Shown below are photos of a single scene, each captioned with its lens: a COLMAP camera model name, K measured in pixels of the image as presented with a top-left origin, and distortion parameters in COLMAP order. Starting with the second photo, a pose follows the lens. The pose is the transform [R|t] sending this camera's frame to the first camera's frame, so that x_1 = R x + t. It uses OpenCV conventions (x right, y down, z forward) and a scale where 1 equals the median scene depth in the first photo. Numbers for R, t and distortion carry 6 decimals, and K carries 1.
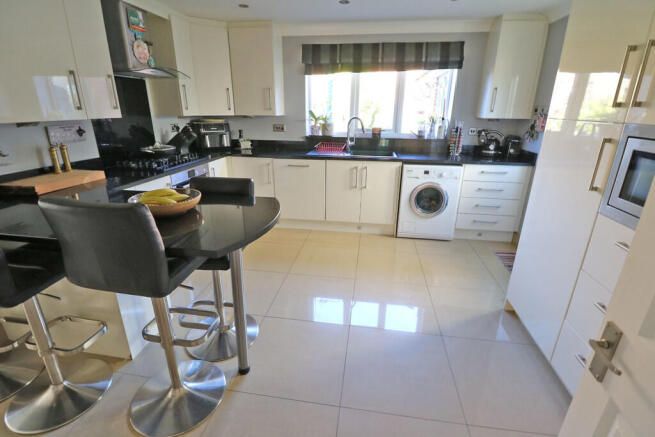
lens RADIAL K [[303.7, 0, 326.7], [0, 303.7, 215.9], [0, 0, 1]] dist [-0.008668, -0.007702]
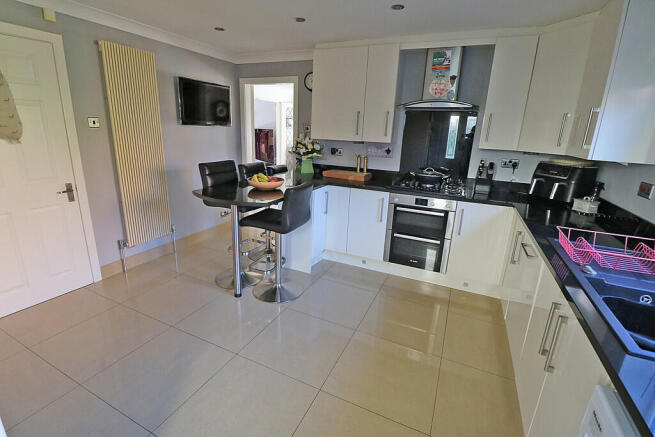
lens RADIAL K [[303.7, 0, 323.9], [0, 303.7, 213.9], [0, 0, 1]] dist [-0.008668, -0.007702]
pose [[-0.288770, 0.228283, -0.929784, 0.474751], [-0.361953, 0.873048, 0.326768, -0.261980], [0.886342, 0.430899, -0.169482, 0.757439]]
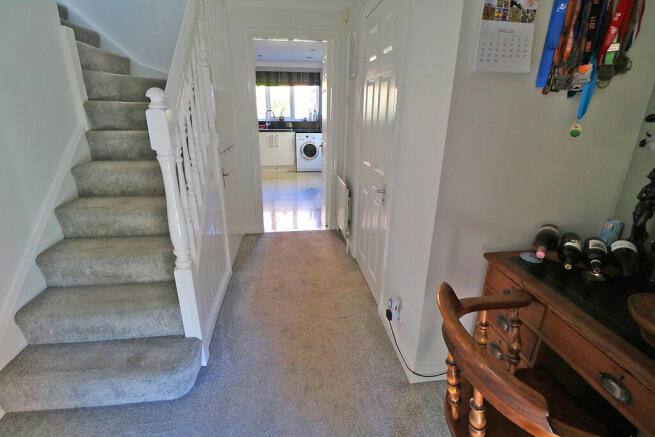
lens RADIAL K [[303.7, 0, 327.8], [0, 303.7, 220.7], [0, 0, 1]] dist [-0.008668, -0.007702]
pose [[0.960515, -0.093016, 0.262220, -0.121167], [0.088819, 0.995659, 0.027841, 0.355372], [-0.263671, -0.003451, 0.964606, -0.959395]]
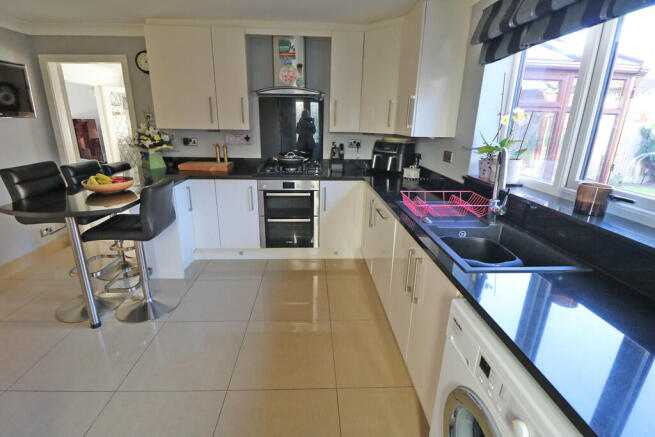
lens RADIAL K [[303.7, 0, 323.8], [0, 303.7, 214.7], [0, 0, 1]] dist [-0.008668, -0.007702]
pose [[0.190108, 0.277073, -0.941854, 0.483978], [-0.342401, 0.917825, 0.200893, -0.248535], [0.920120, 0.284301, 0.269356, 0.721235]]
